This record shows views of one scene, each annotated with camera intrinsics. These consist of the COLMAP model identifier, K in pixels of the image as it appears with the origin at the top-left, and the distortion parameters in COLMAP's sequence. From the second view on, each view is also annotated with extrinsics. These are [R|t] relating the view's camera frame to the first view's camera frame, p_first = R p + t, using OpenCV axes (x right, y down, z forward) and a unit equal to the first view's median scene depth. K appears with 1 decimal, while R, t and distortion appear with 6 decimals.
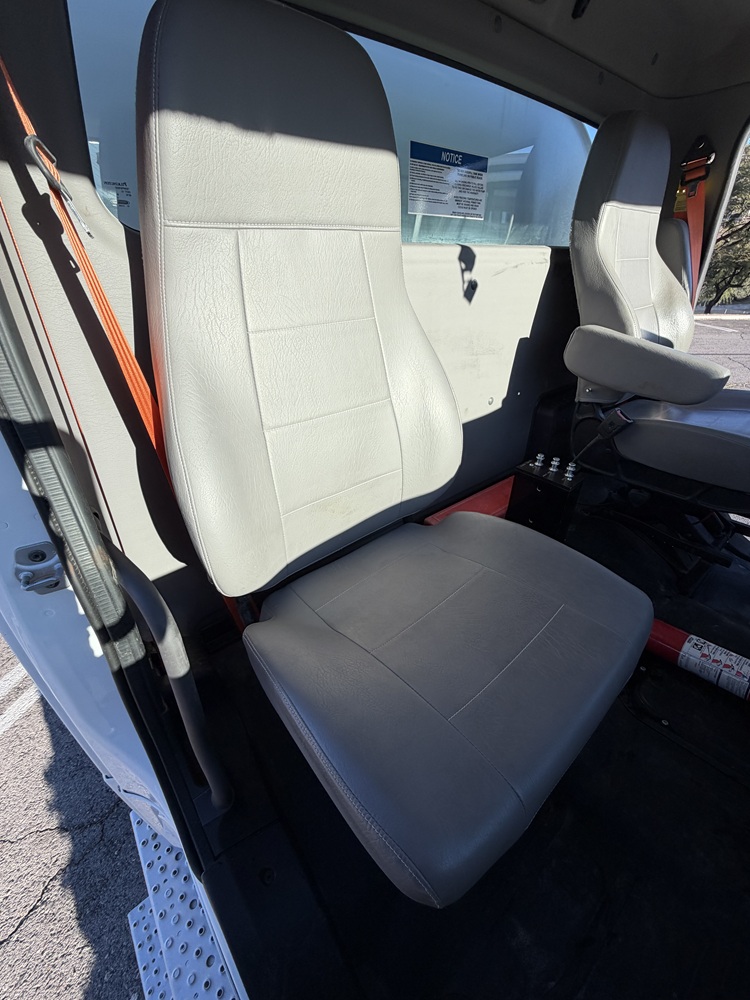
lens RADIAL K [[395.2, 0, 375.0], [0, 395.2, 500.0], [0, 0, 1]] dist [-0.001135, -0.000241]
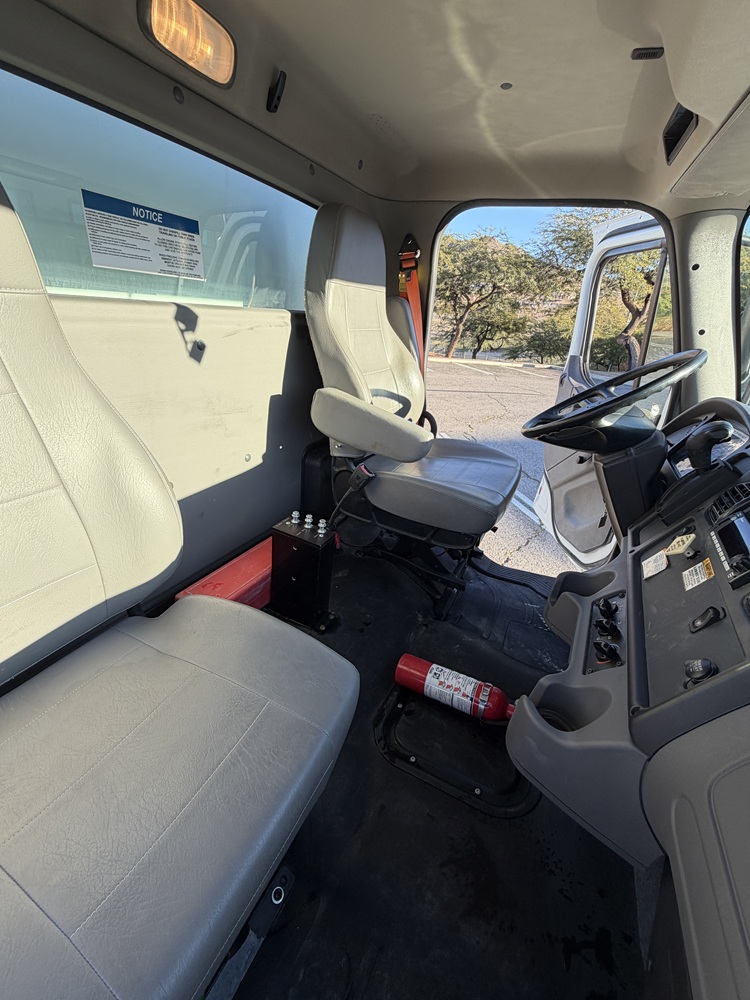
lens RADIAL K [[395.2, 0, 375.0], [0, 395.2, 500.0], [0, 0, 1]] dist [-0.001135, -0.000241]
pose [[0.913224, -0.081482, 0.399227, 0.203851], [0.106481, 0.993477, -0.040806, -0.083349], [-0.393297, 0.079776, 0.915944, -0.005817]]
